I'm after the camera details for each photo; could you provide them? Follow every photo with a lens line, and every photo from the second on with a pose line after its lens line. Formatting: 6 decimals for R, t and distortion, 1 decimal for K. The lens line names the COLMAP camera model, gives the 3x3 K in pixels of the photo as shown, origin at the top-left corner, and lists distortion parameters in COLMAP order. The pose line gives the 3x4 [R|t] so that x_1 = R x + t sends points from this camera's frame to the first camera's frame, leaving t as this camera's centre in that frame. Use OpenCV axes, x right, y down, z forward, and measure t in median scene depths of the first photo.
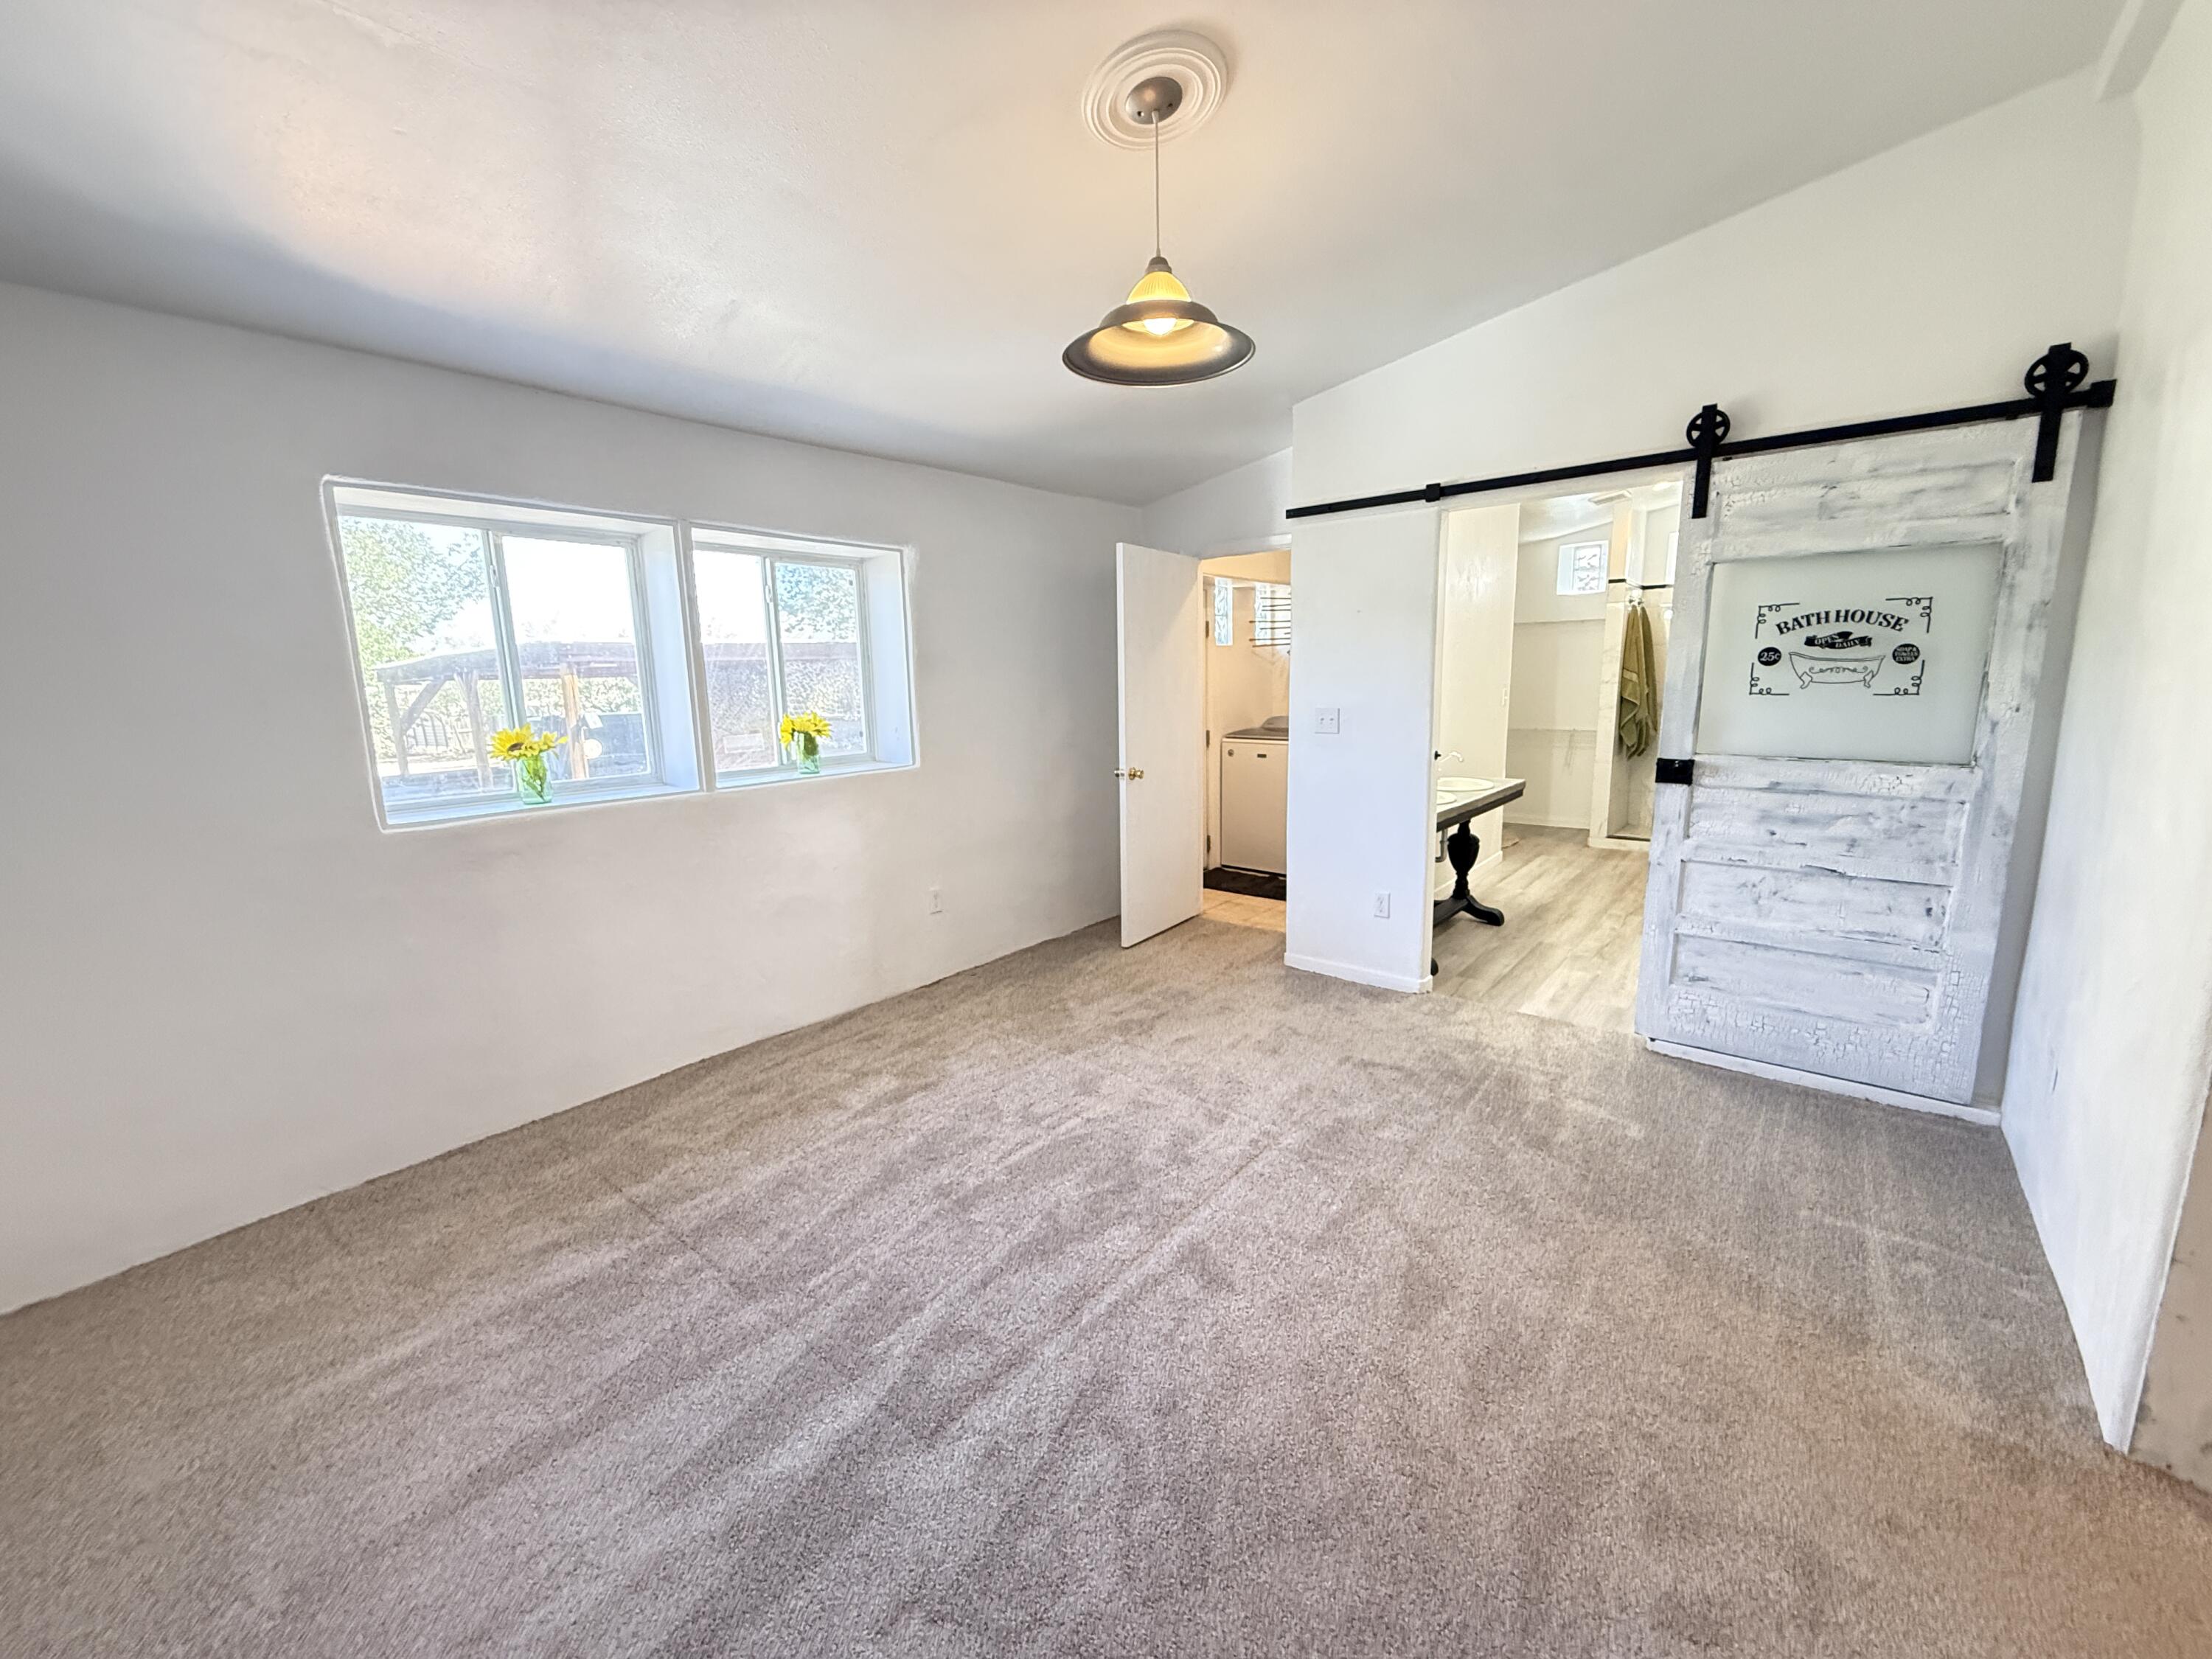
lens RADIAL K [[877.2, 0, 1103.2], [0, 877.2, 826.5], [0, 0, 1]] dist [0.010703, -0.004389]
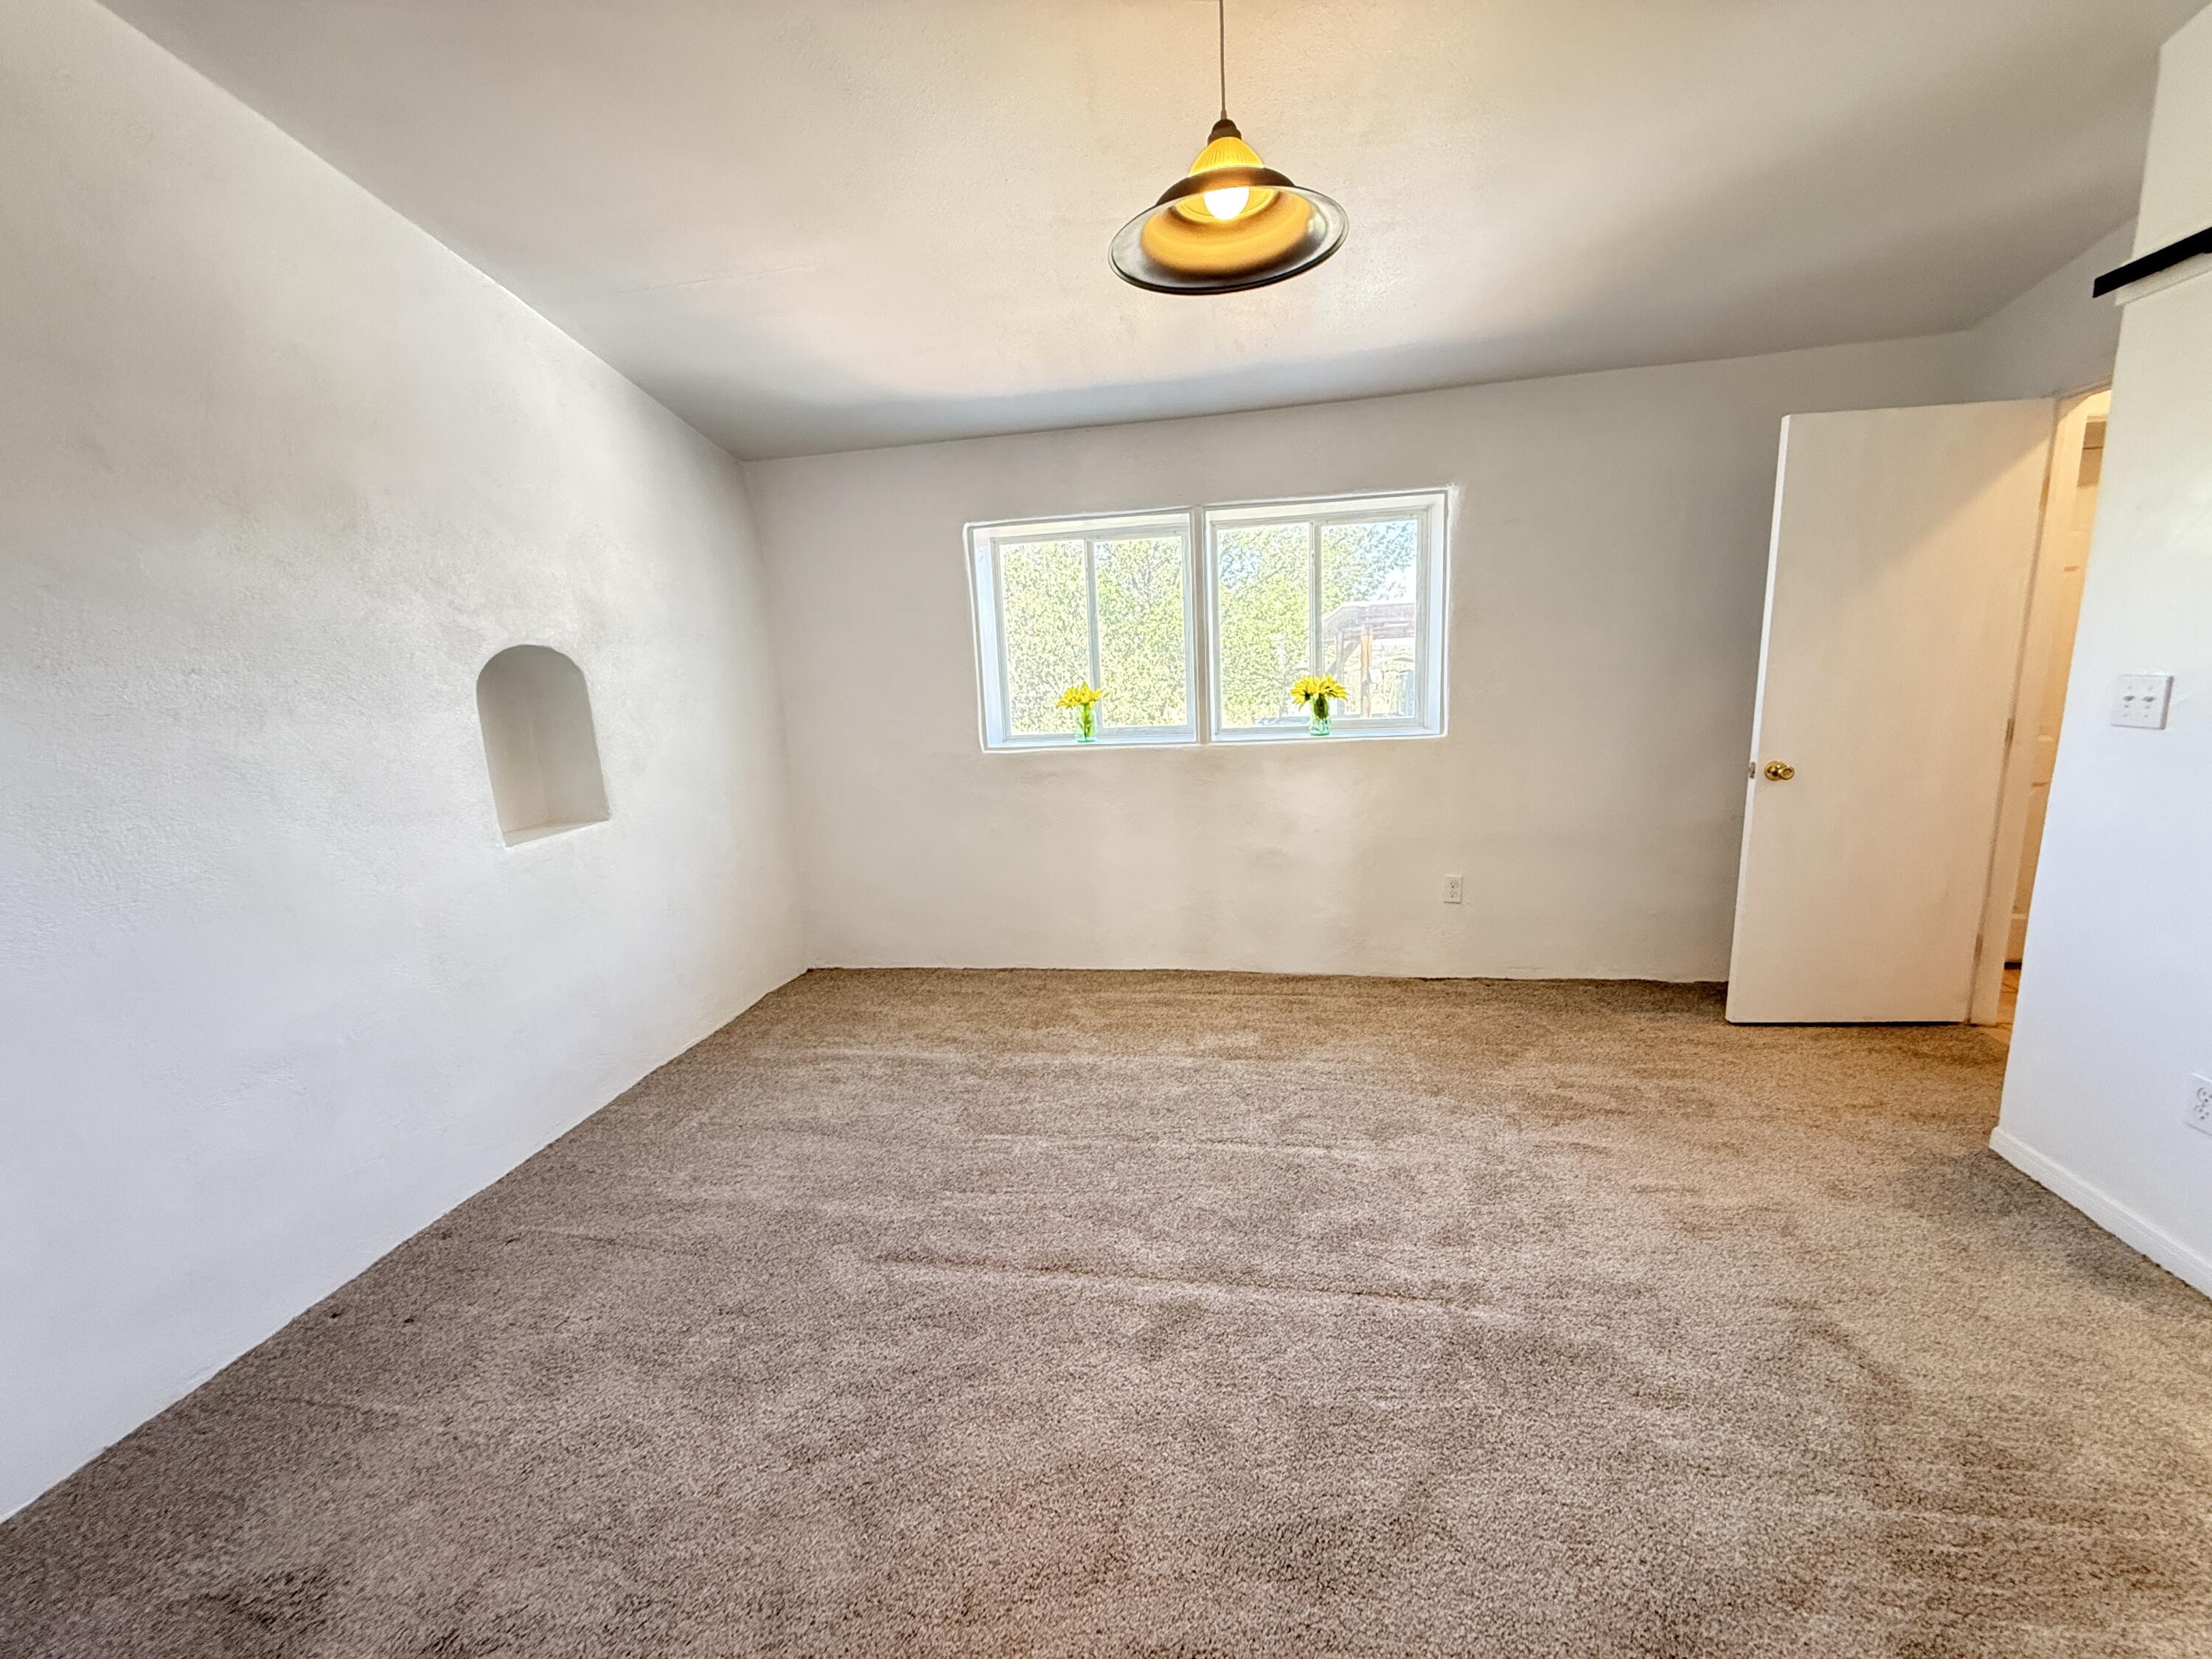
lens RADIAL K [[877.2, 0, 1103.2], [0, 877.2, 826.5], [0, 0, 1]] dist [0.010703, -0.004389]
pose [[0.497238, 0.158622, -0.852991, 0.469318], [-0.112176, 0.986647, 0.118085, -0.053221], [0.860332, 0.036969, 0.508392, 0.302950]]
